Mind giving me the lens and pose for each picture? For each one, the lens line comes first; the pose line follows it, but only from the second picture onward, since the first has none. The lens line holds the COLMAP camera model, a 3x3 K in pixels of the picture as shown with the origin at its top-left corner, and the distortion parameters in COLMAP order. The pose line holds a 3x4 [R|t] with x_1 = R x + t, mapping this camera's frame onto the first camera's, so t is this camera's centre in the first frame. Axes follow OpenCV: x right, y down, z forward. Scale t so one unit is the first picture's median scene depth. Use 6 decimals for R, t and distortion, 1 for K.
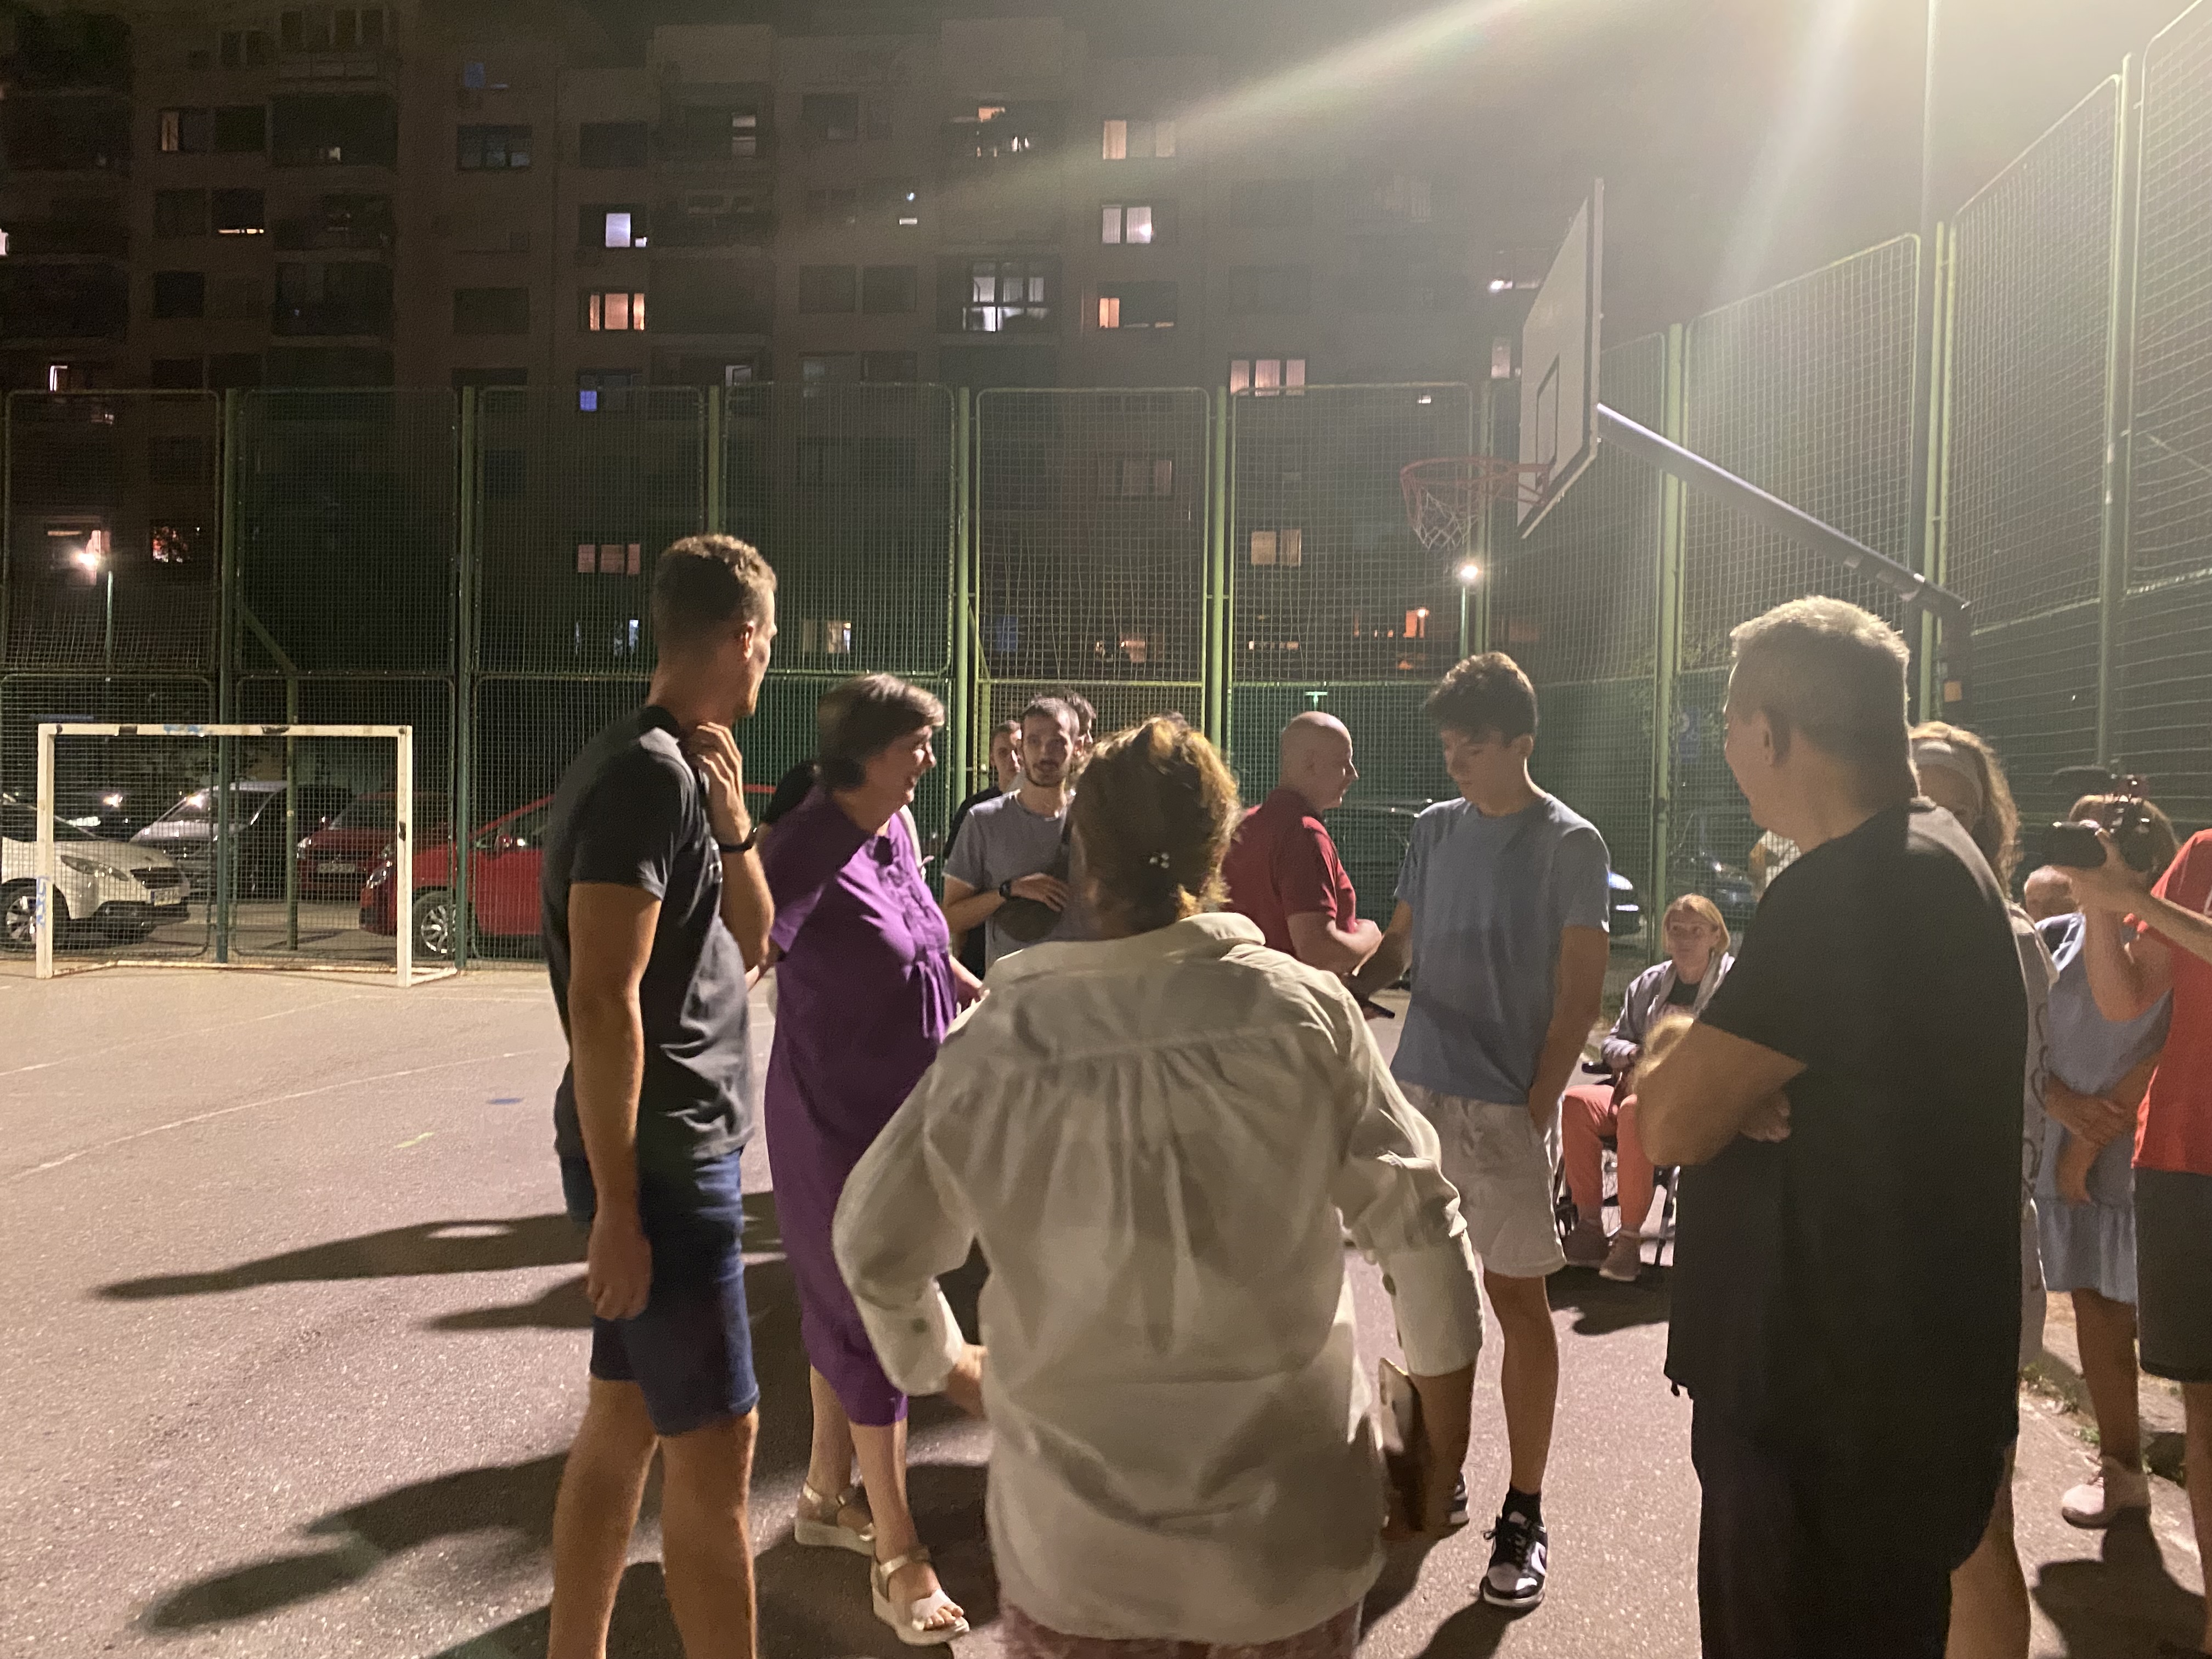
lens RADIAL K [[1670.8, 0, 1106.0], [0, 1670.8, 829.5], [0, 0, 1]] dist [0.052987, -0.073546]
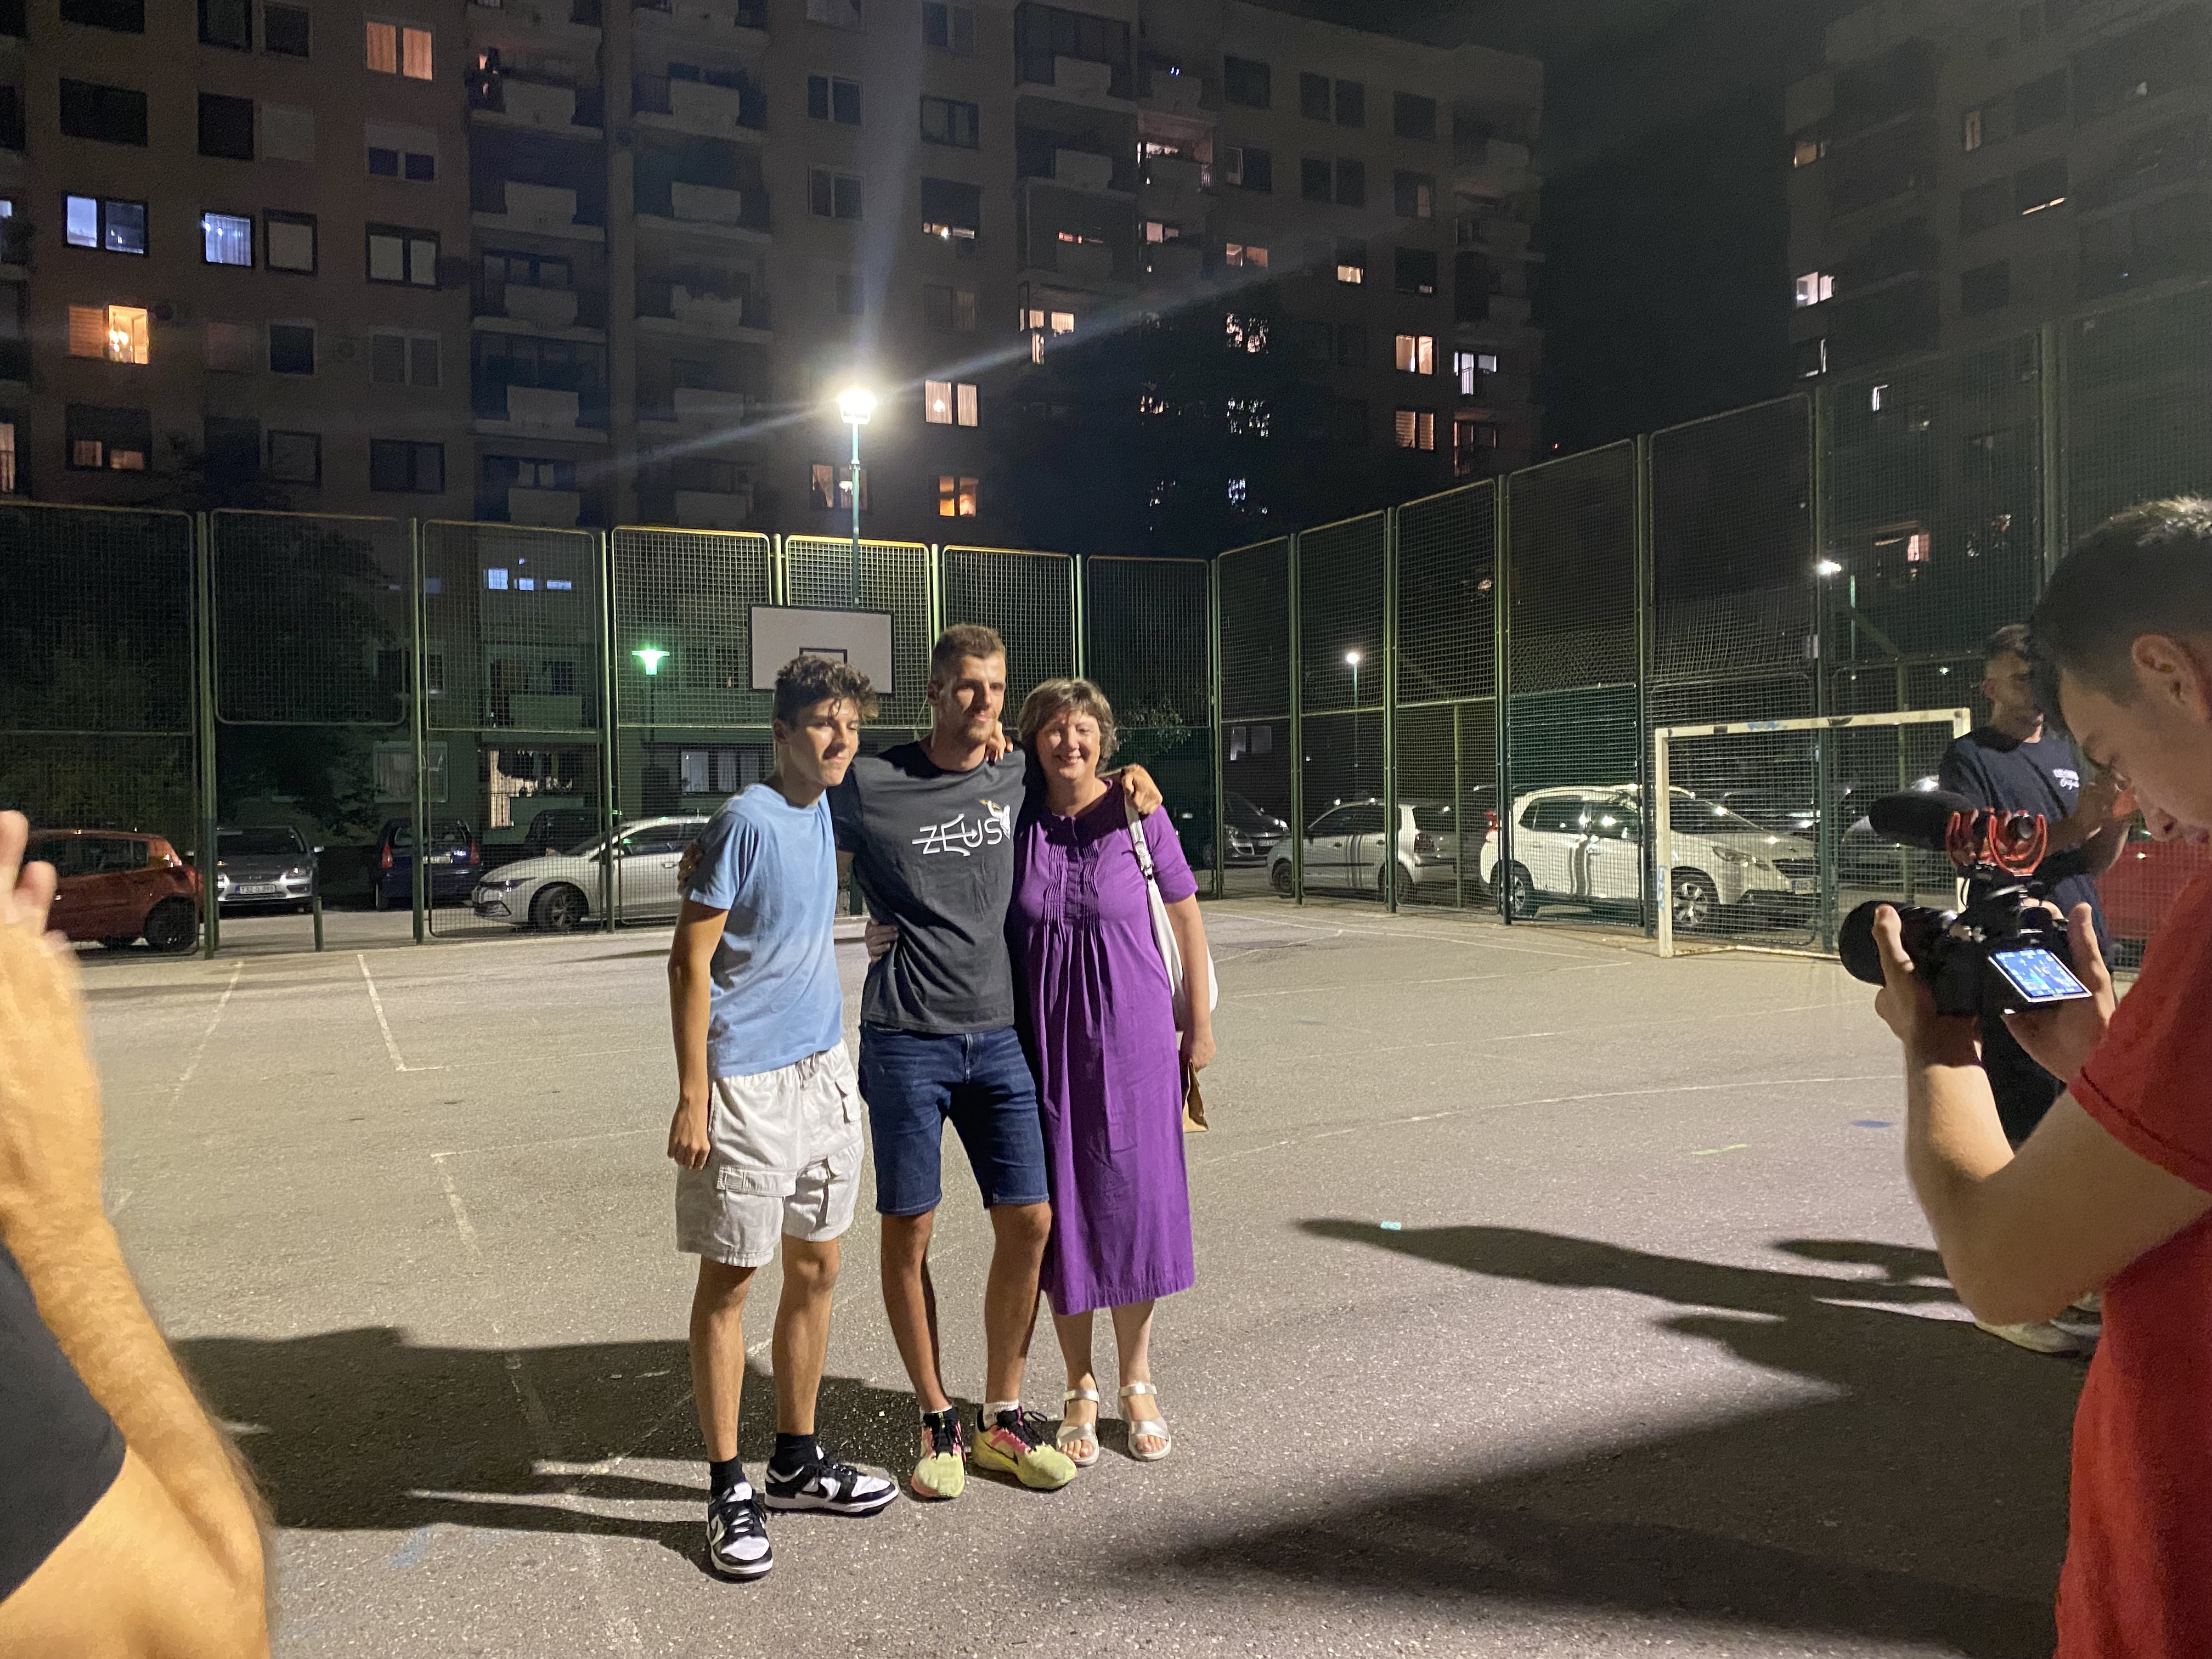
lens RADIAL K [[1670.8, 0, 1106.0], [0, 1670.8, 829.5], [0, 0, 1]] dist [0.052987, -0.073546]
pose [[0.545119, -0.006111, -0.838336, 0.093659], [0.011767, 0.999931, 0.000363, -0.000675], [0.838276, -0.010063, 0.545153, 0.087456]]
